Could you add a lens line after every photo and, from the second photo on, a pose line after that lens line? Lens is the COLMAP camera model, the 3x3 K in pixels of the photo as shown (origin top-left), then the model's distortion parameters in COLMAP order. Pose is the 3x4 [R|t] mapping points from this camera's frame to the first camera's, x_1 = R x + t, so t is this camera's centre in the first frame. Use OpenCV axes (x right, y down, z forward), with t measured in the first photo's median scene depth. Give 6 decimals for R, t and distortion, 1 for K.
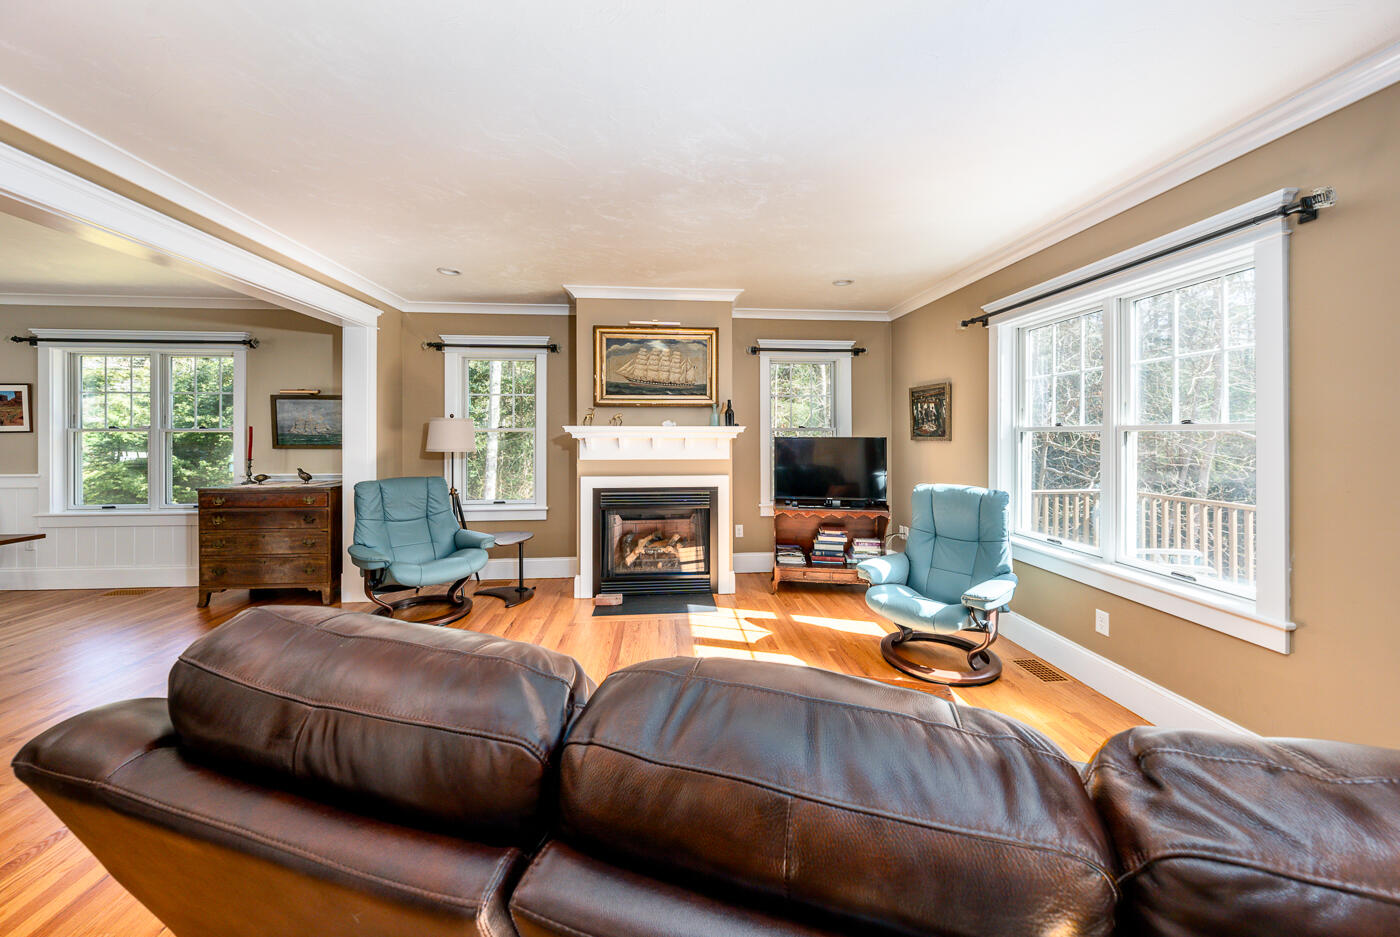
lens RADIAL K [[491.0, 0, 644.3], [0, 491.0, 428.2], [0, 0, 1]] dist [0.008263, 0.000070]
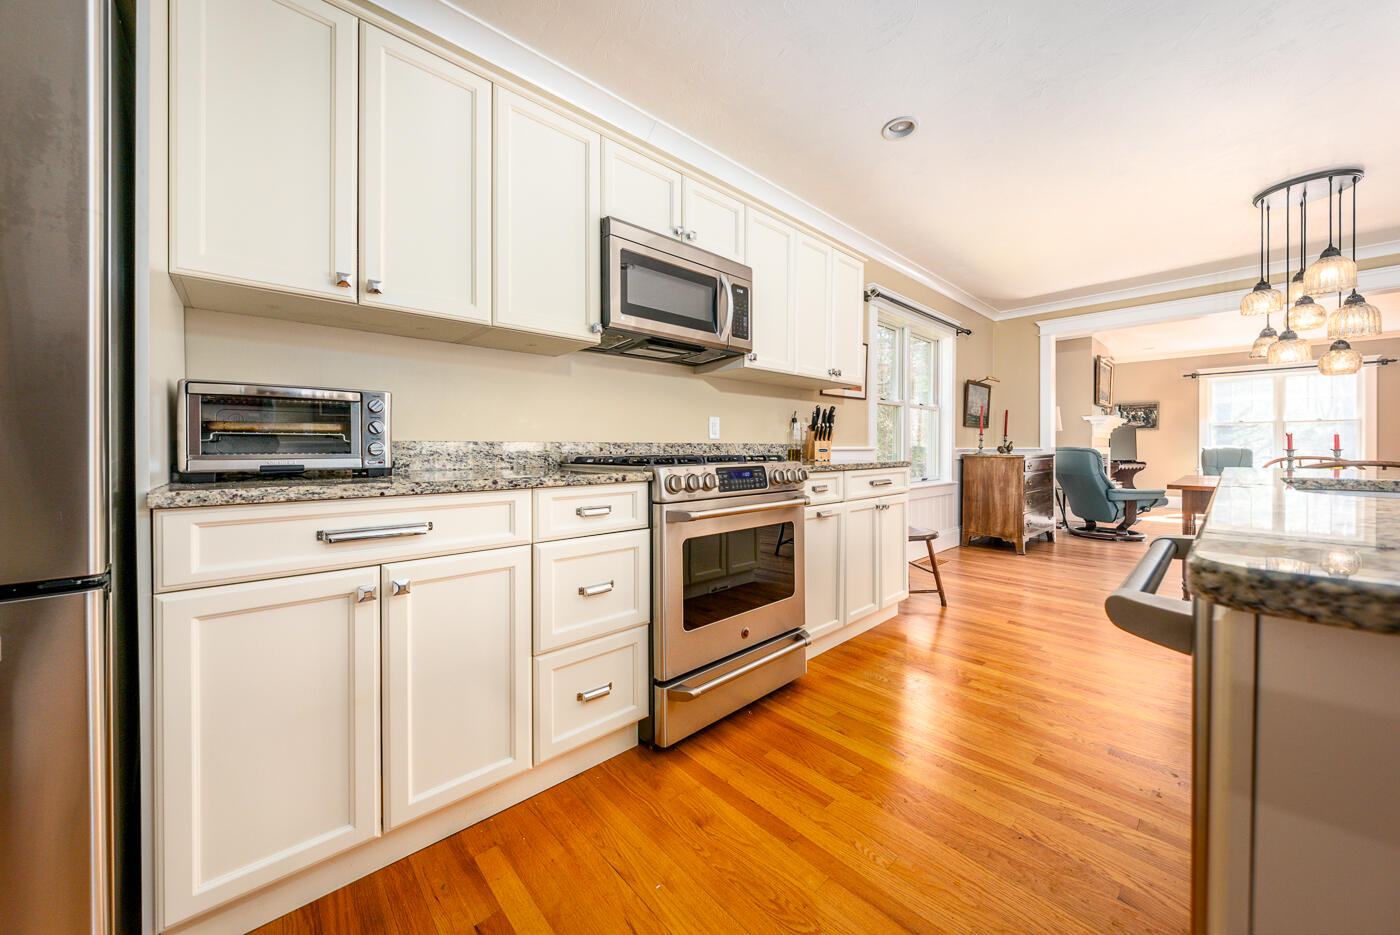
lens RADIAL K [[491.0, 0, 722.2], [0, 491.0, 448.8], [0, 0, 1]] dist [0.008263, 0.000070]
pose [[0.784156, -0.001655, 0.620561, -2.150049], [-0.009919, 0.999835, 0.015200, 0.091688], [-0.620484, -0.018075, 0.784011, 0.500375]]
